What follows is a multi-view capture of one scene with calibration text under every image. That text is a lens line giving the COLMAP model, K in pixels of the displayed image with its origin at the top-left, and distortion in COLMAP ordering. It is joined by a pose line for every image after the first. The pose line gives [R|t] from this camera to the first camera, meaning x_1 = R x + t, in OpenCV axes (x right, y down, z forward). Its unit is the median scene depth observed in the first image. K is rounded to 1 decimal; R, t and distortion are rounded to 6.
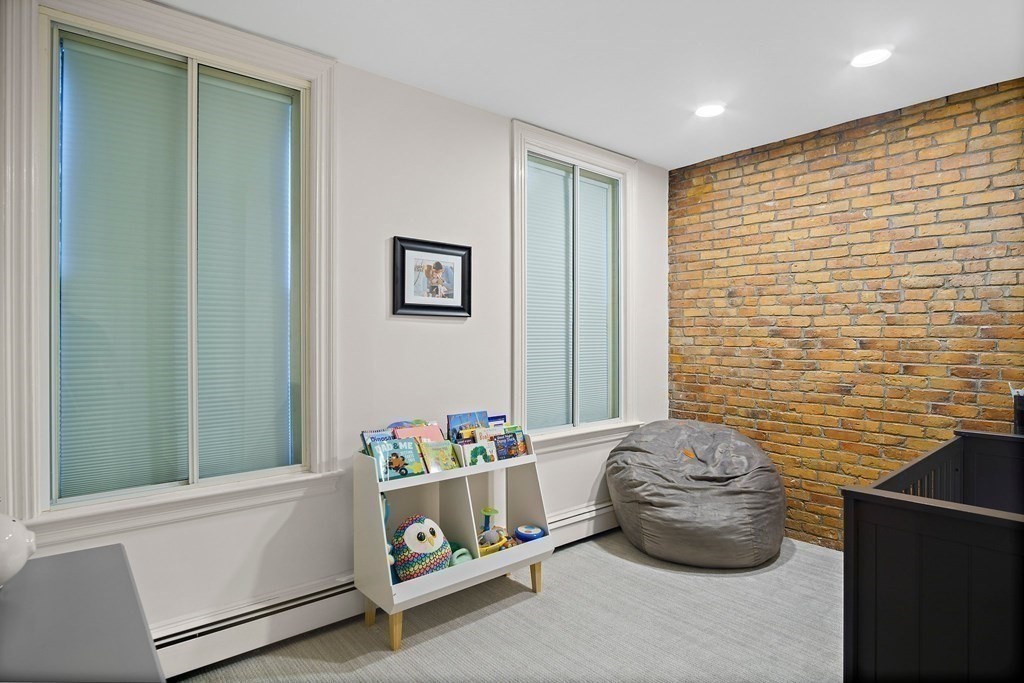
lens RADIAL K [[548.9, 0, 515.2], [0, 548.9, 338.7], [0, 0, 1]] dist [-0.029659, 0.006097]
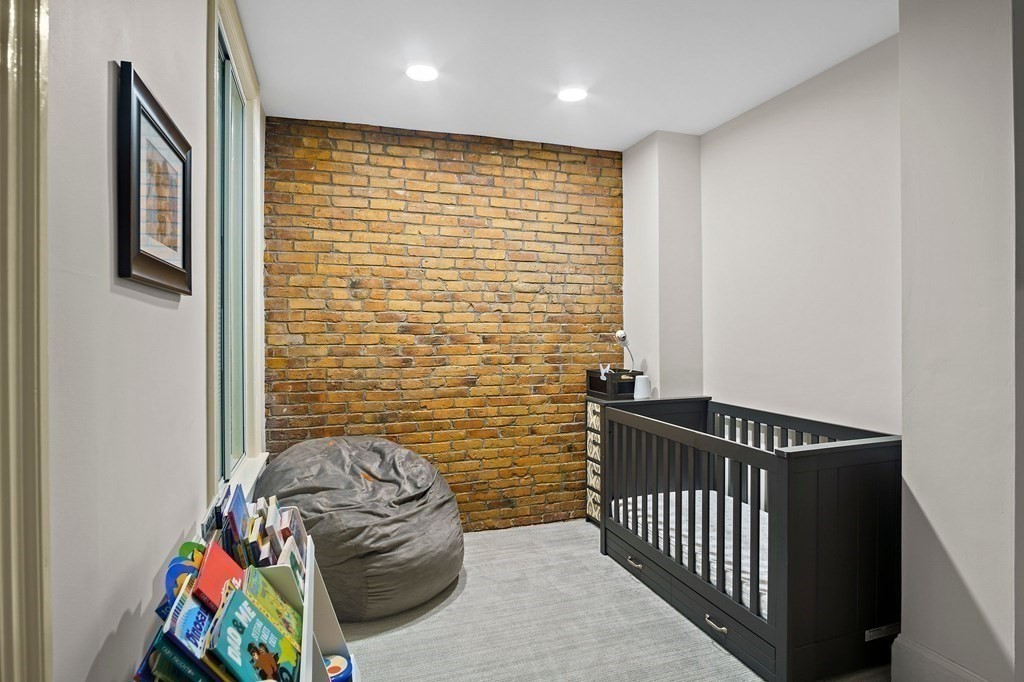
lens RADIAL K [[548.9, 0, 509.8], [0, 548.9, 332.8], [0, 0, 1]] dist [-0.029659, 0.006097]
pose [[0.376320, -0.006275, 0.926469, -0.401631], [0.010391, 0.999943, 0.002552, -0.005621], [-0.926432, 0.008666, 0.376363, 0.553534]]
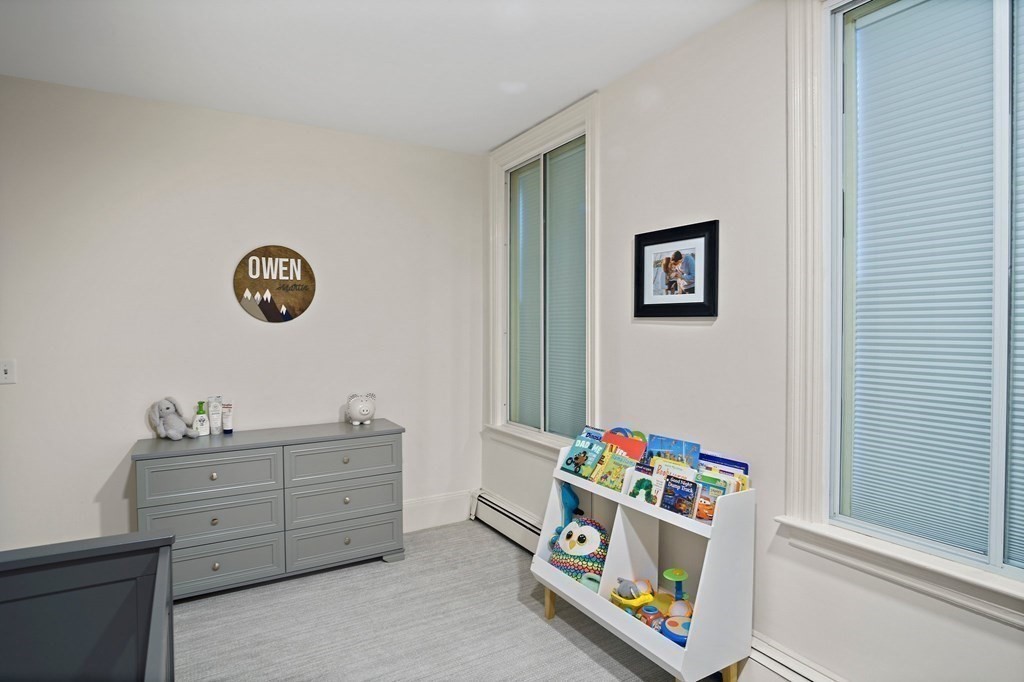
lens RADIAL K [[548.9, 0, 513.0], [0, 548.9, 340.8], [0, 0, 1]] dist [-0.029659, 0.006097]
pose [[-0.152376, 0.030634, -0.987848, 0.668370], [0.000865, 0.999523, 0.030863, -0.028513], [0.988322, 0.003849, -0.152330, 0.821534]]
